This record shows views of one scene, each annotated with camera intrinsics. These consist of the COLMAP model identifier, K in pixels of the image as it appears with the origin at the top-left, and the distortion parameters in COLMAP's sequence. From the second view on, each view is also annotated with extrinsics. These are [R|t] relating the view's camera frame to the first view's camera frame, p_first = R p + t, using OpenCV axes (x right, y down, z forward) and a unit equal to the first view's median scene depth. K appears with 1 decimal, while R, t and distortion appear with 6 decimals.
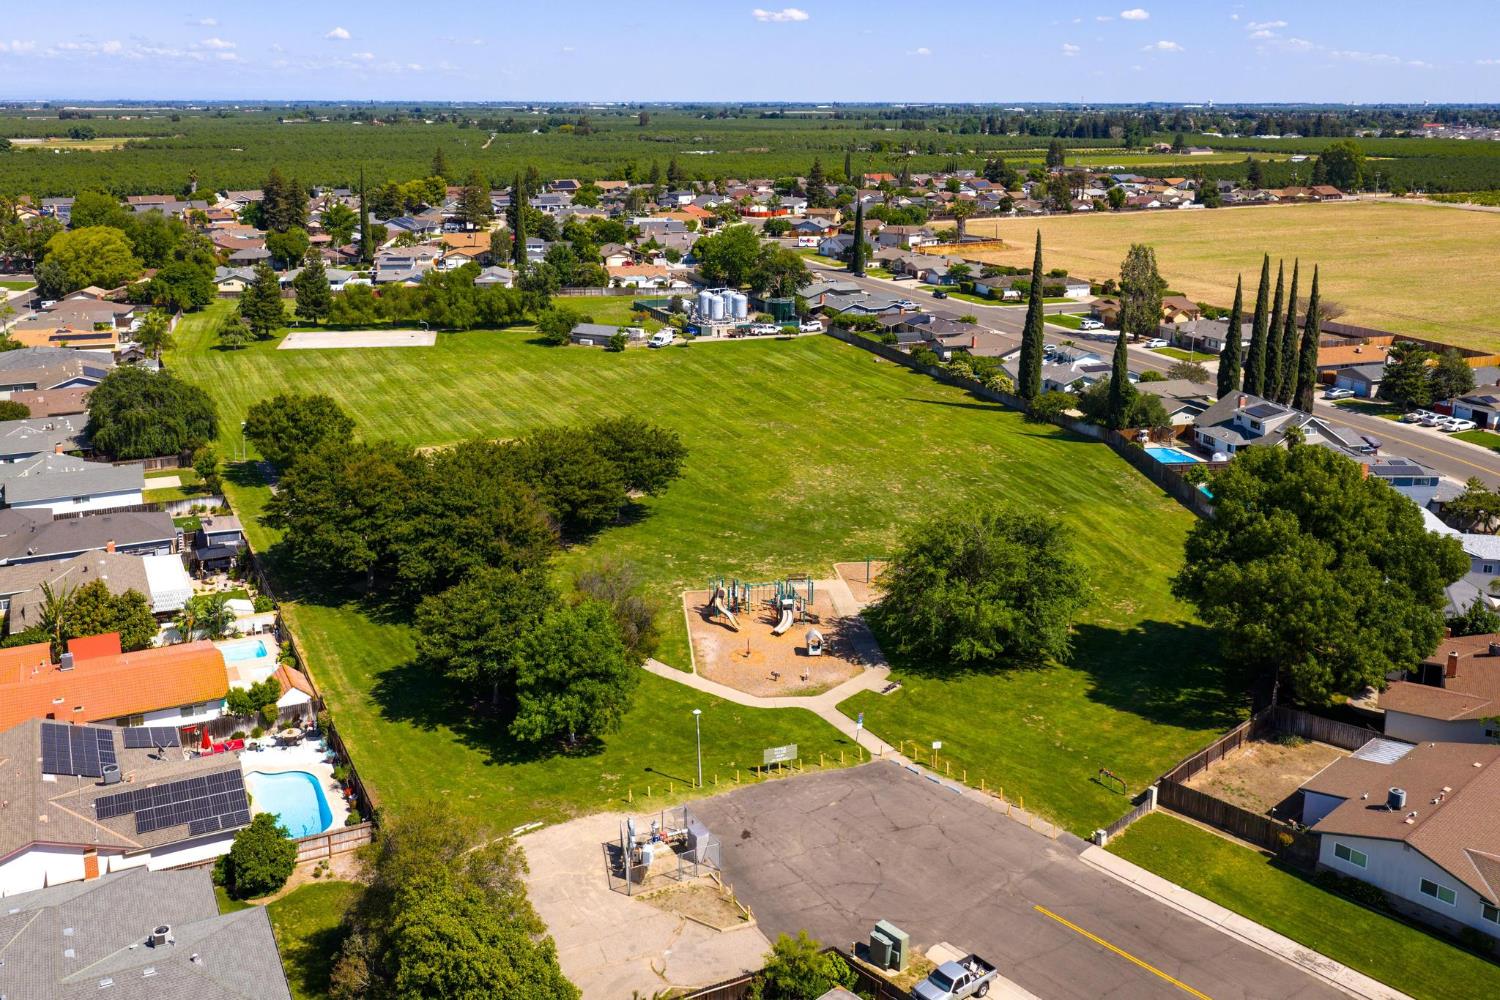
lens RADIAL K [[1294.6, 0, 748.6], [0, 1294.6, 405.8], [0, 0, 1]] dist [0.005744, 0.001862]
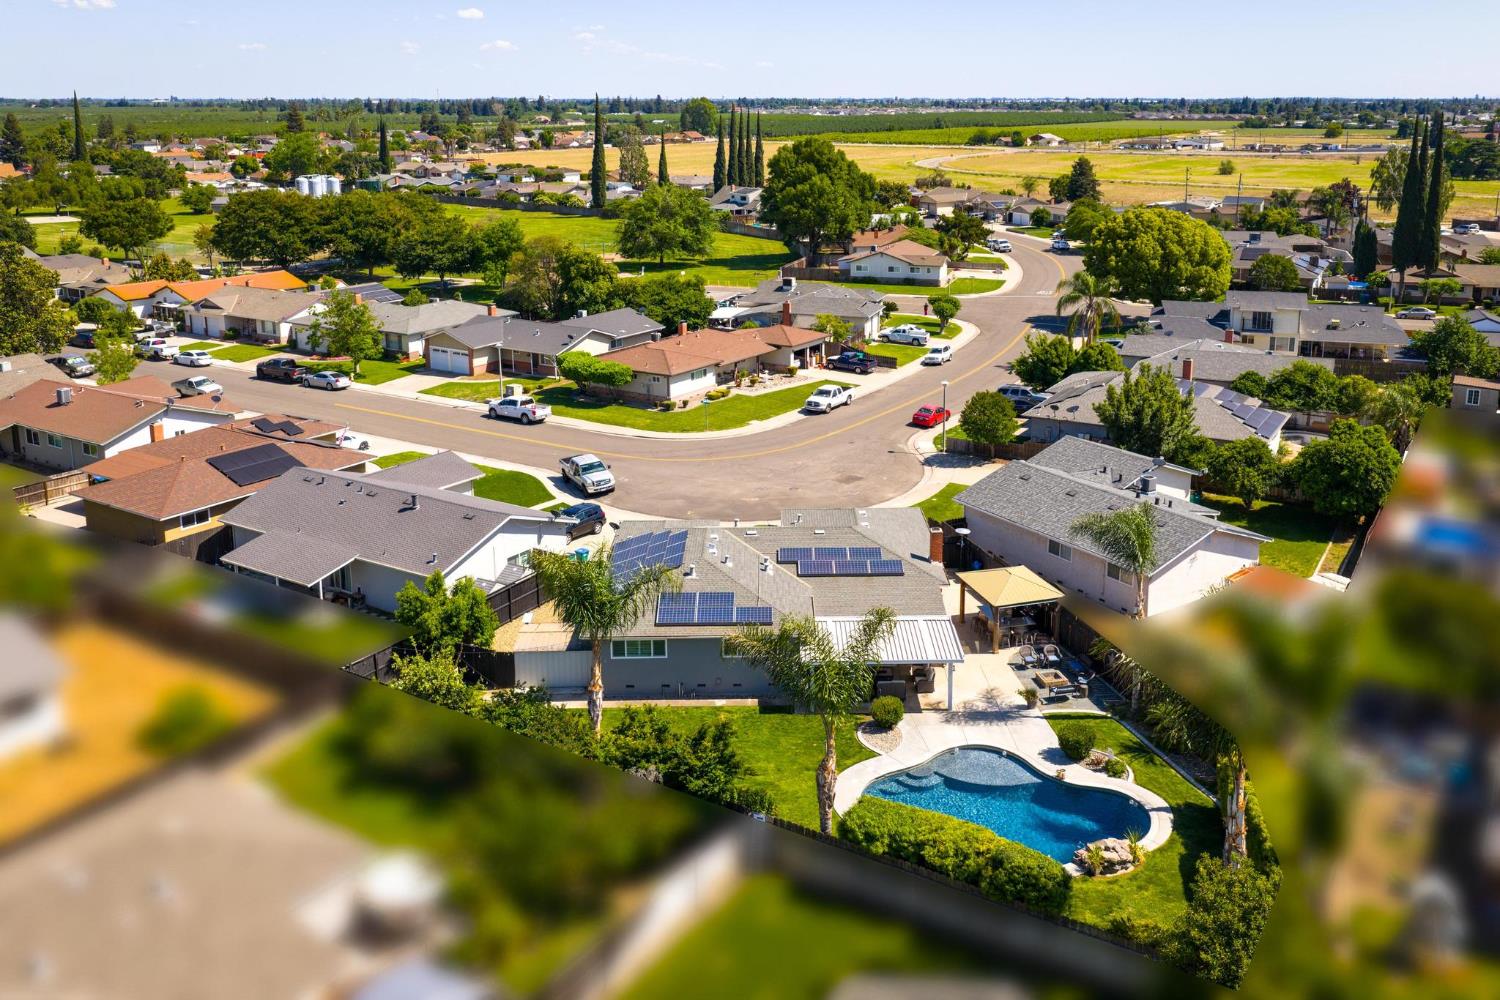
lens RADIAL K [[1281.7, 0, 750.0], [0, 1281.7, 500.0], [0, 0, 1]] dist [0.006119, -0.011027]
pose [[0.875472, -0.135501, 0.463884, -0.331882], [0.106601, 0.990390, 0.088109, 0.194011], [-0.471366, -0.027687, 0.881503, -0.388711]]
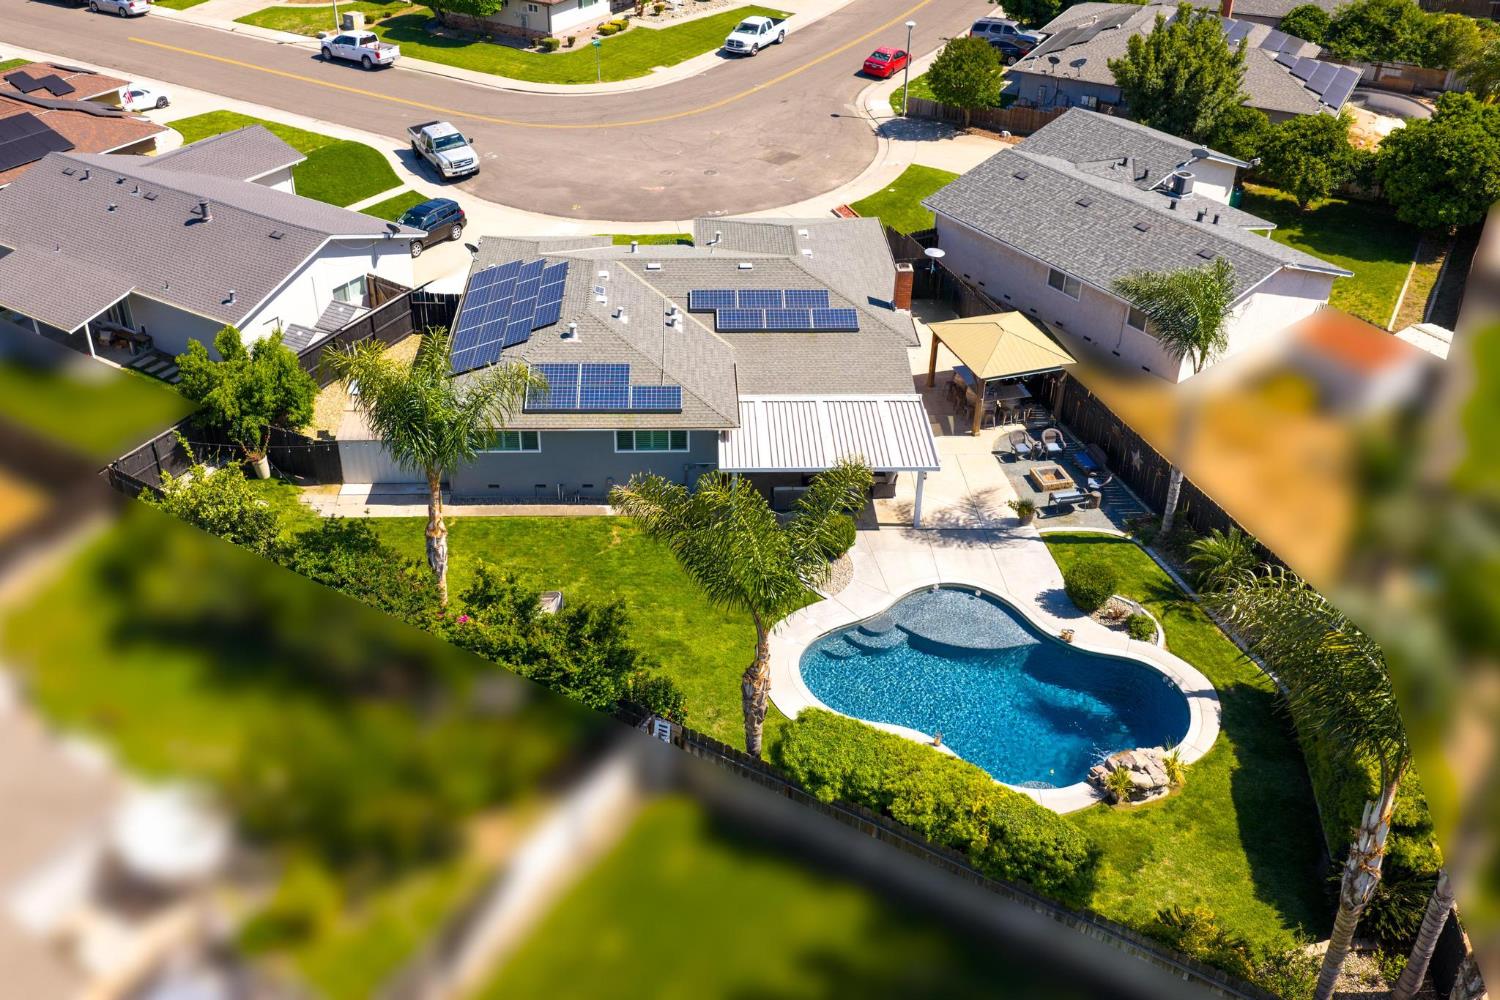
lens RADIAL K [[1345.6, 0, 658.5], [0, 1345.6, 496.9], [0, 0, 1]] dist [-0.001205, -0.000230]
pose [[0.875093, -0.262172, 0.406791, -0.276495], [0.106678, 0.924376, 0.366263, 0.170339], [-0.472051, -0.277118, 0.836883, -0.294630]]
